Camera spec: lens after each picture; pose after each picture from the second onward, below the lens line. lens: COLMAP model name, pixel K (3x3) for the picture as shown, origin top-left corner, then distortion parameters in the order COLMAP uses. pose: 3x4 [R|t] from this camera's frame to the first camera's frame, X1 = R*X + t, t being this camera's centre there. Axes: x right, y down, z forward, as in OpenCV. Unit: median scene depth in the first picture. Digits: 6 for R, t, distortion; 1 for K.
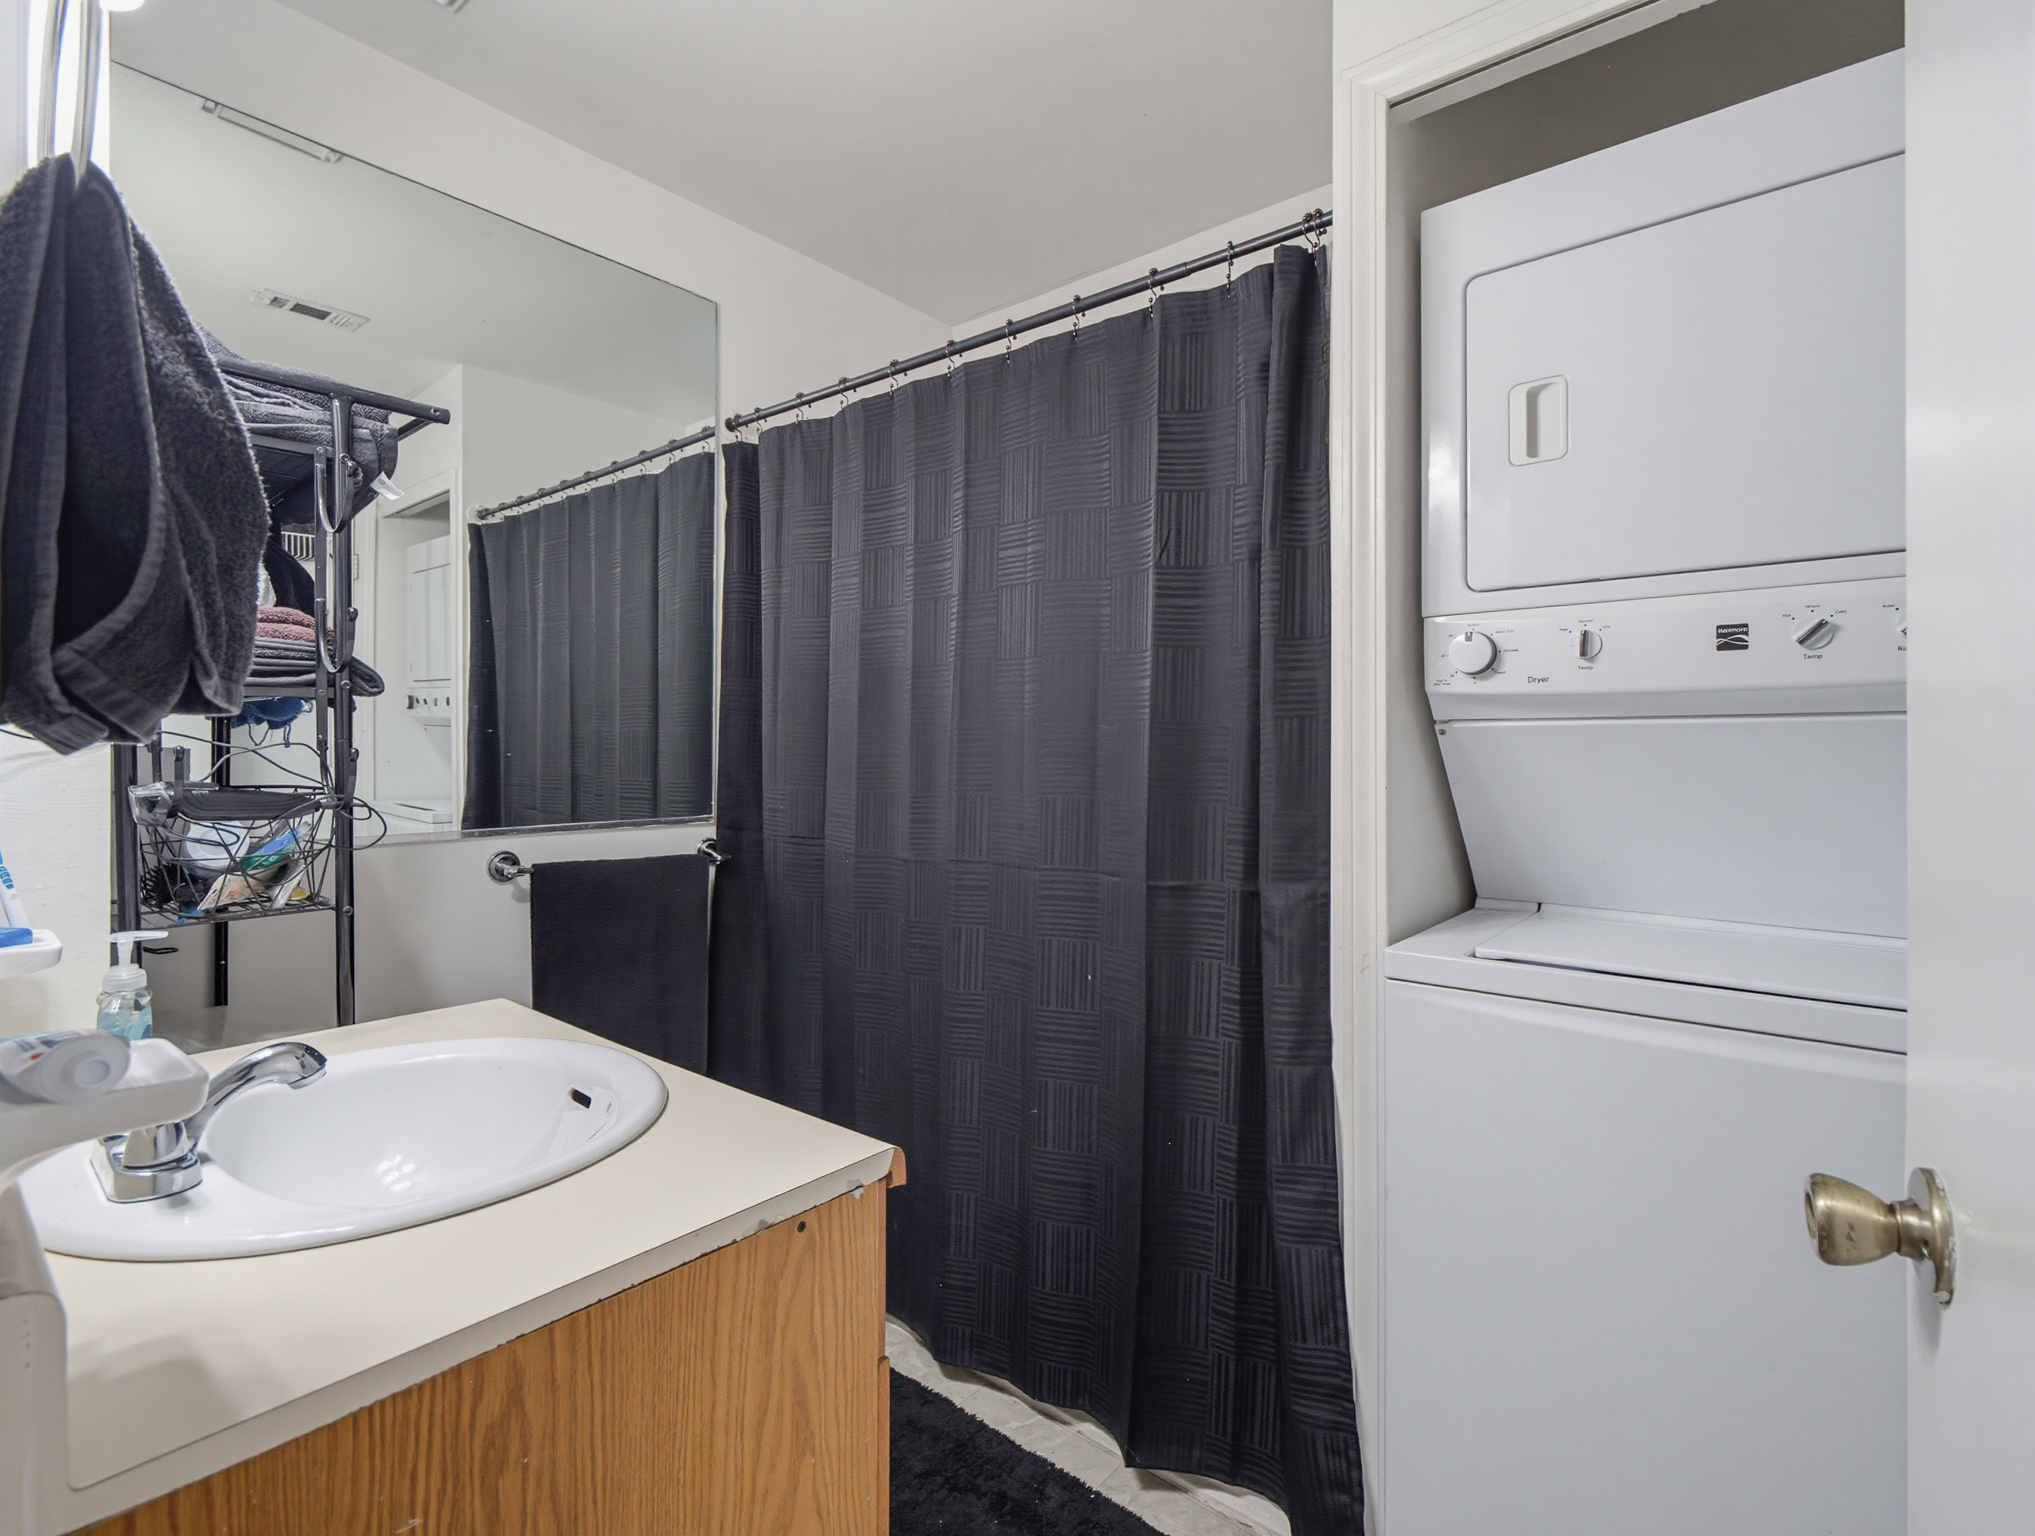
lens RADIAL K [[981.0, 0, 1017.5], [0, 981.0, 768.0], [0, 0, 1]] dist [0.001072, 0.000354]
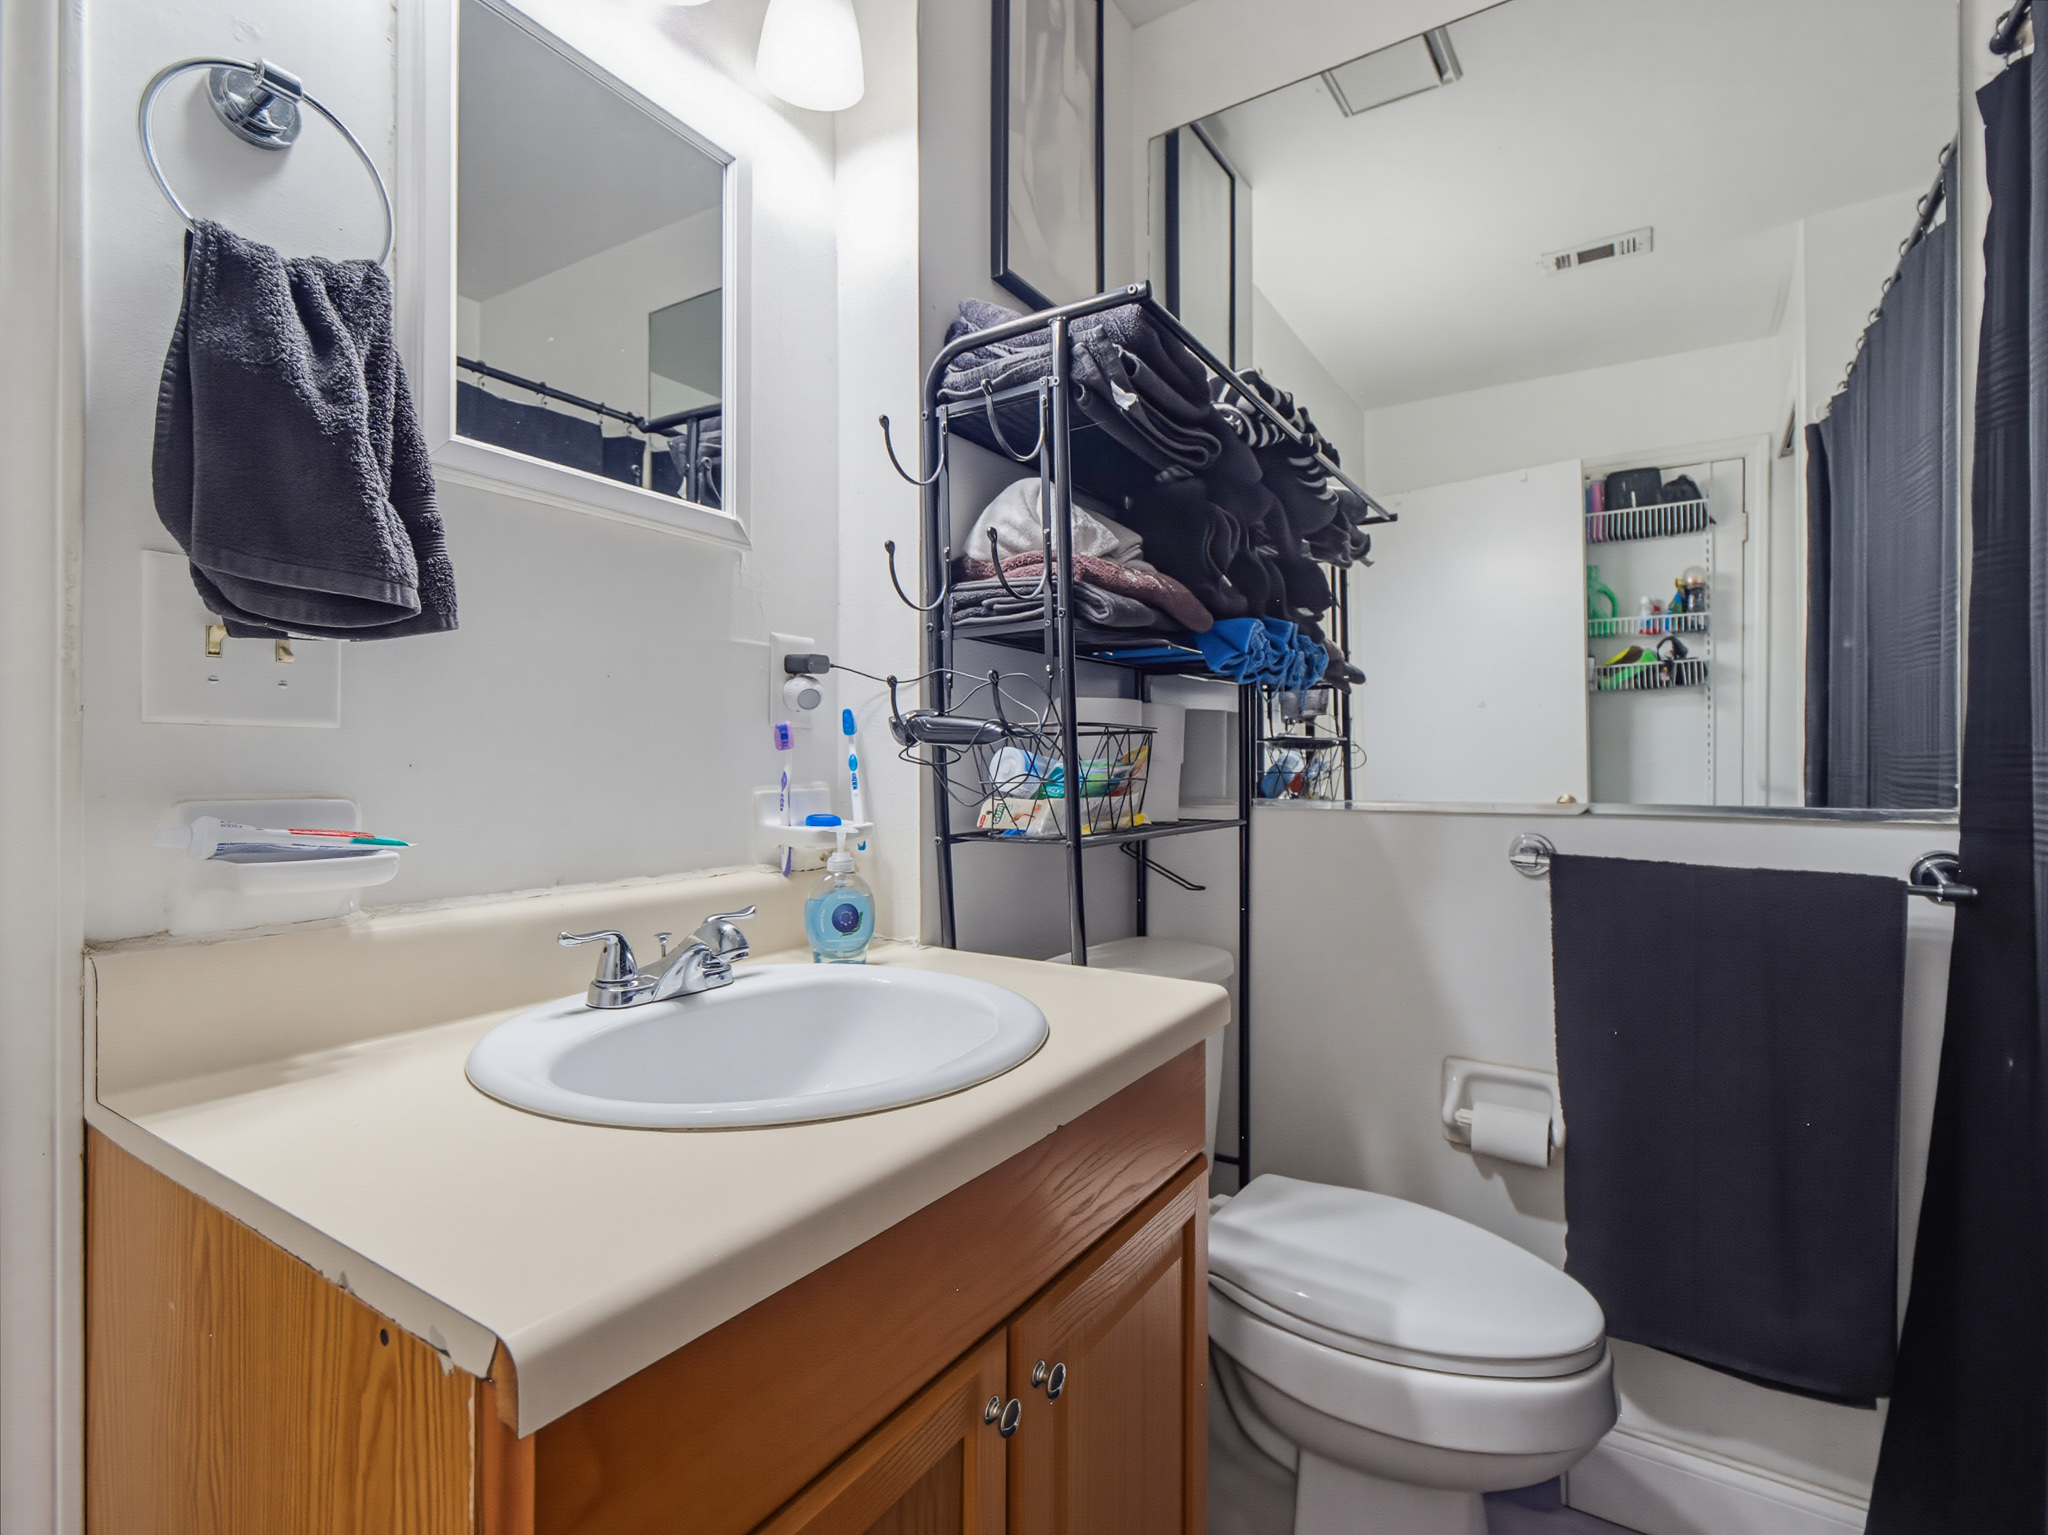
lens RADIAL K [[961.6, 0, 1020.0], [0, 961.6, 771.1], [0, 0, 1]] dist [0.002205, -0.000243]
pose [[0.116161, 0.001311, -0.993230, 0.203833], [-0.021764, 0.999762, -0.001225, 0.058113], [0.992992, 0.021759, 0.116162, 0.663190]]
